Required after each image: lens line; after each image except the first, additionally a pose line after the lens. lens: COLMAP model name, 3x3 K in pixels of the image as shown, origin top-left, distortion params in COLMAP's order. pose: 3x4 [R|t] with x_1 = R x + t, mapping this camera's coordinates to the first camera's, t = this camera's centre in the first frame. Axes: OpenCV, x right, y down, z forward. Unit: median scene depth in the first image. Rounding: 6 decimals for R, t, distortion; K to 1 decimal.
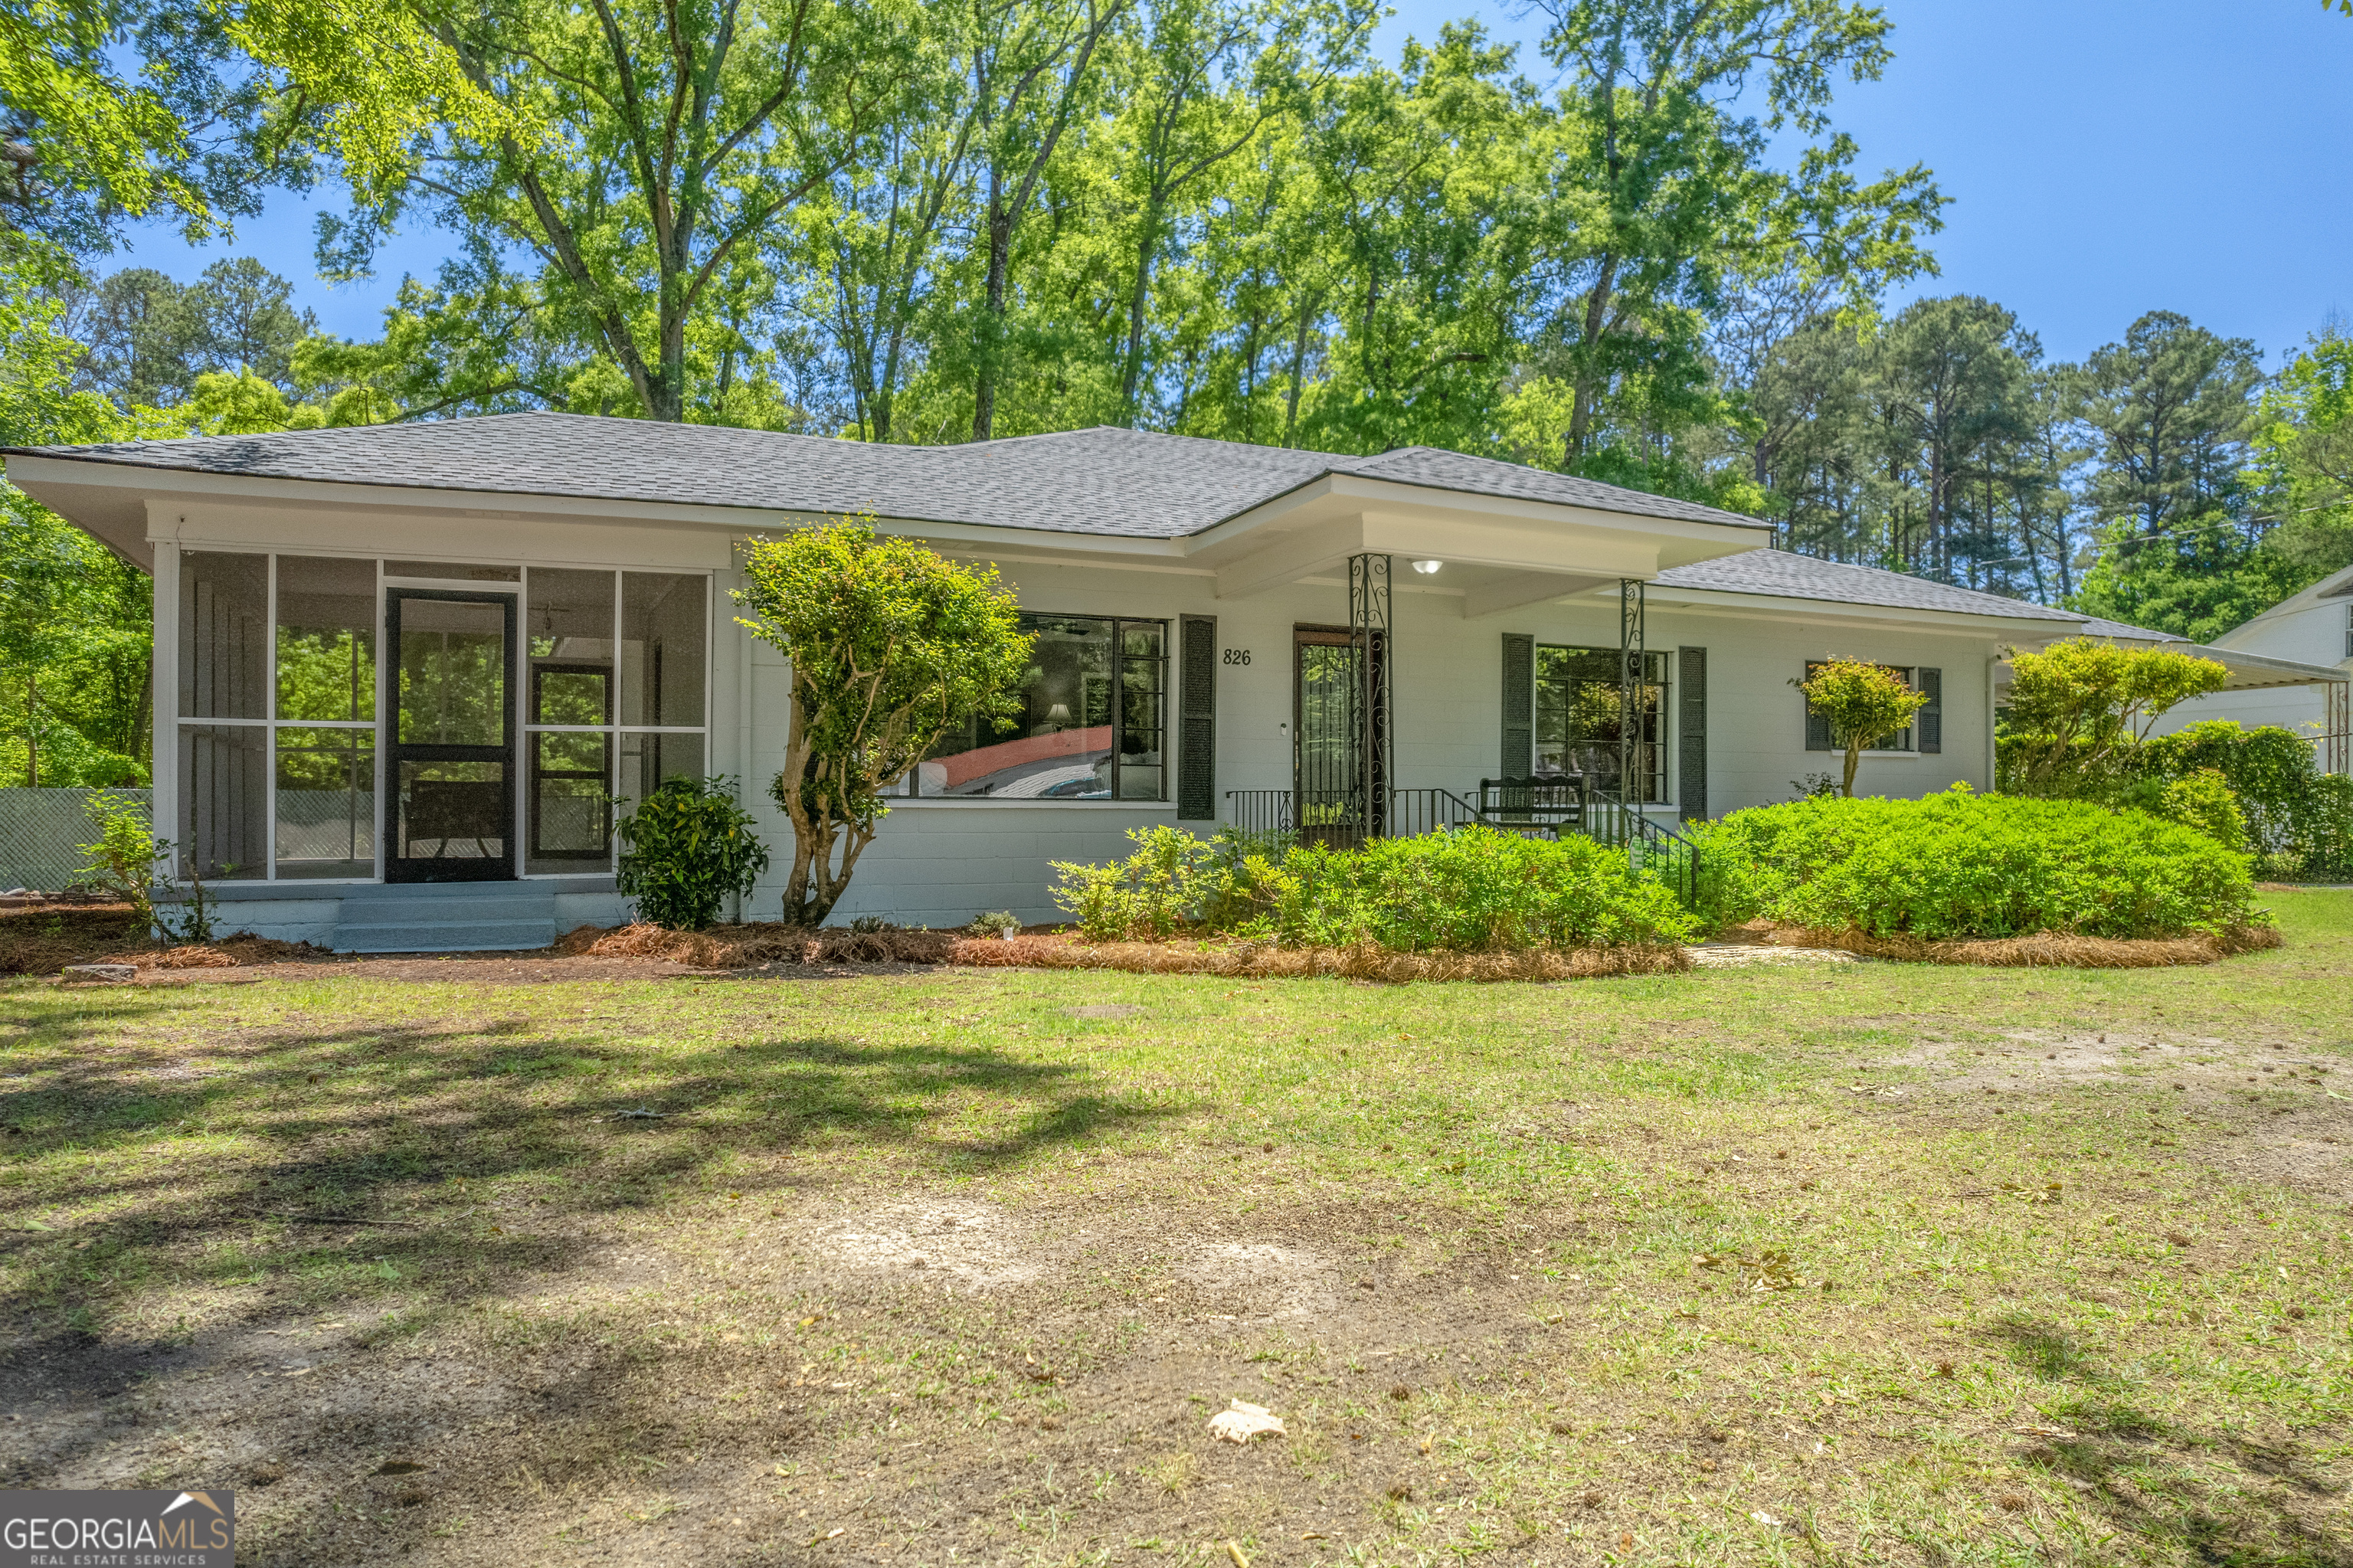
lens RADIAL K [[1534.0, 0, 1172.3], [0, 1534.0, 788.4], [0, 0, 1]] dist [-0.079672, 0.074580]
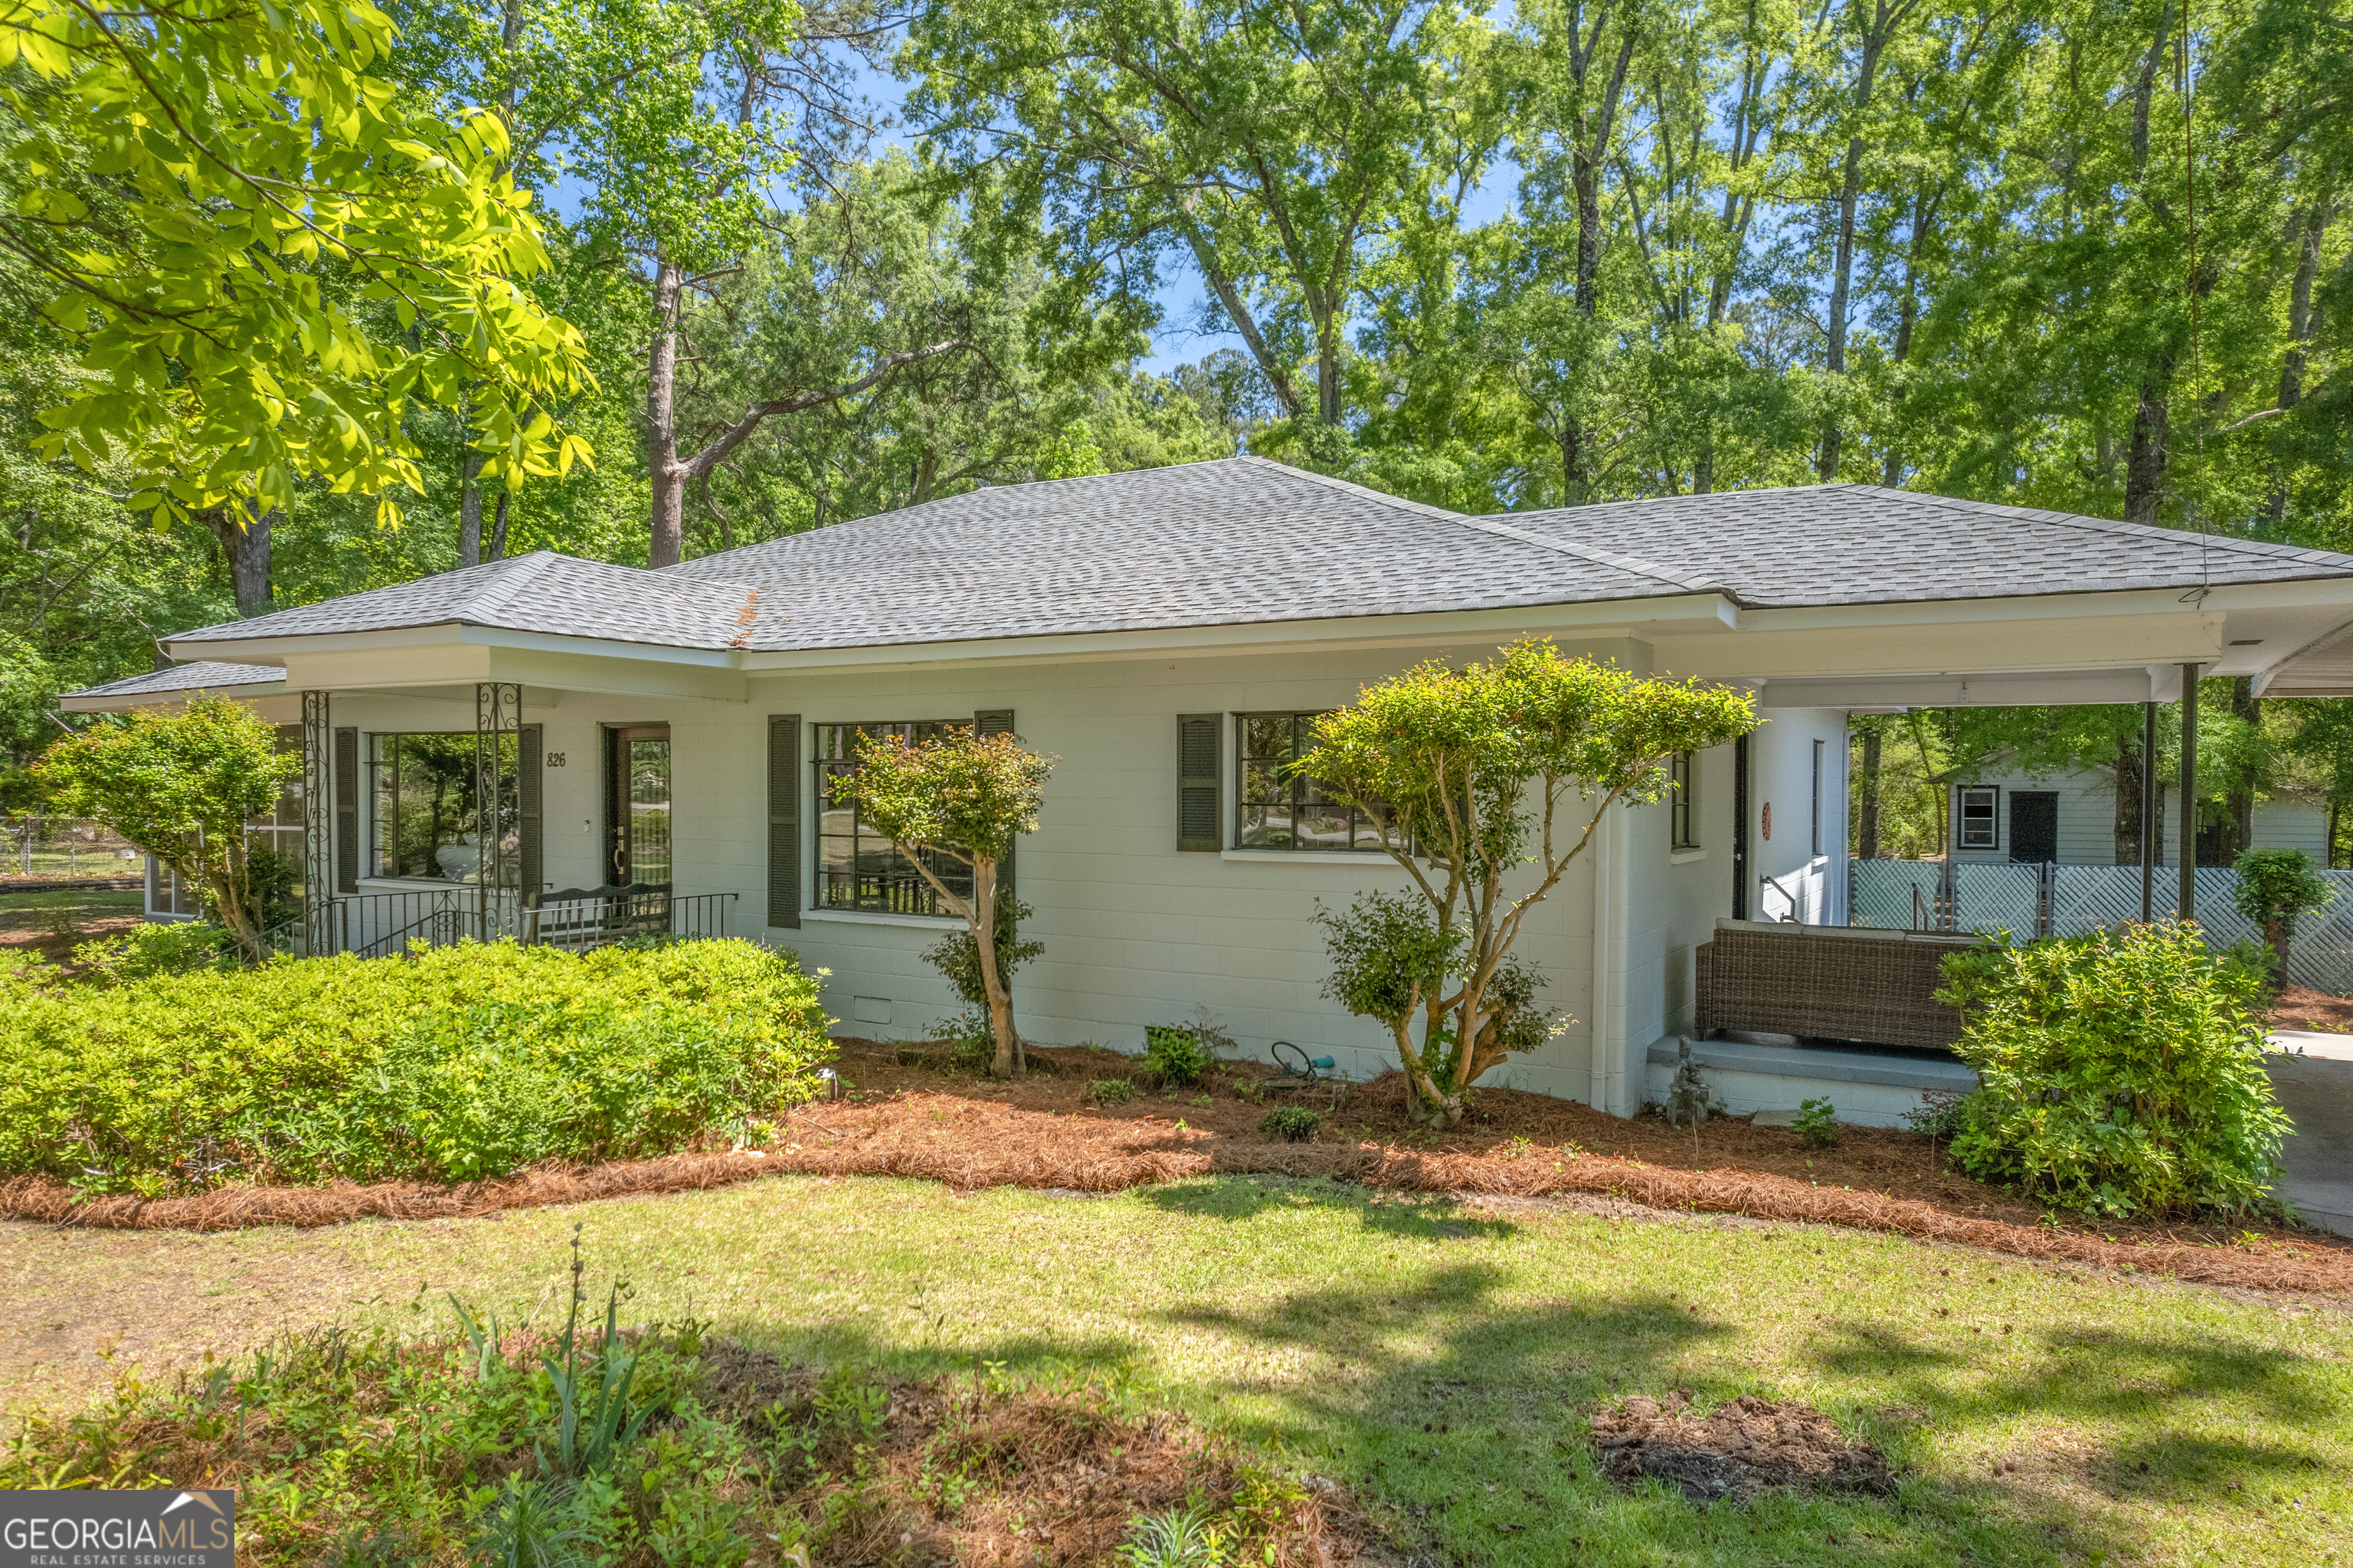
lens RADIAL K [[1528.1, 0, 1172.2], [0, 1528.1, 776.6], [0, 0, 1]] dist [-0.077151, 0.070195]
pose [[0.552663, -0.003414, -0.833398, 1.136225], [0.011208, 0.999932, 0.003336, -0.069517], [0.833330, -0.011184, 0.552663, 0.741485]]
